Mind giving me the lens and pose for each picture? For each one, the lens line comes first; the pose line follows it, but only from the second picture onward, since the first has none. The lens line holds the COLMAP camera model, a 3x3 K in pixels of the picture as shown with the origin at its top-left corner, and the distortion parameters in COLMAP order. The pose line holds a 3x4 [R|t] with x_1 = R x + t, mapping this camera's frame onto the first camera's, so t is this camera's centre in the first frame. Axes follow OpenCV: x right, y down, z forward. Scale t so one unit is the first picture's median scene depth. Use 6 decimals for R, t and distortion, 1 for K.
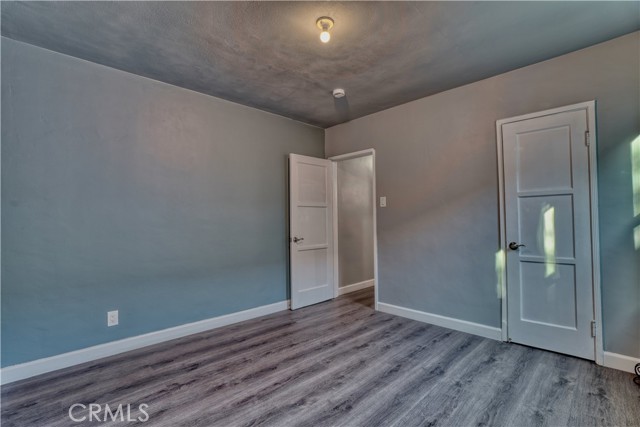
lens RADIAL K [[293.7, 0, 322.4], [0, 293.7, 215.9], [0, 0, 1]] dist [-0.060236, 0.012332]
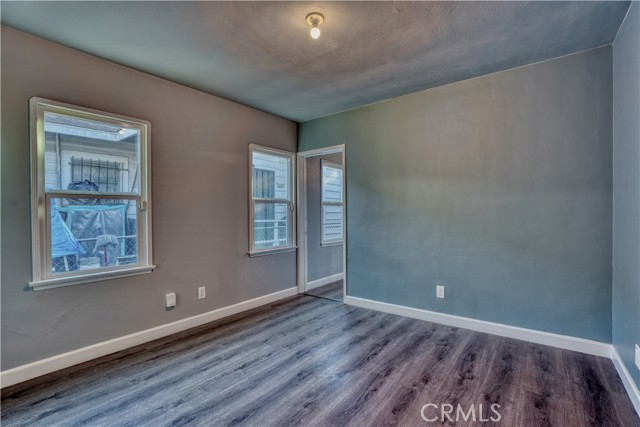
lens RADIAL K [[293.7, 0, 317.1], [0, 293.7, 213.7], [0, 0, 1]] dist [-0.060236, 0.012332]
pose [[-0.992932, 0.021412, -0.116739, 0.133677], [0.022403, 0.999723, -0.007185, 0.002741], [0.116553, -0.009749, -0.993137, 2.001216]]
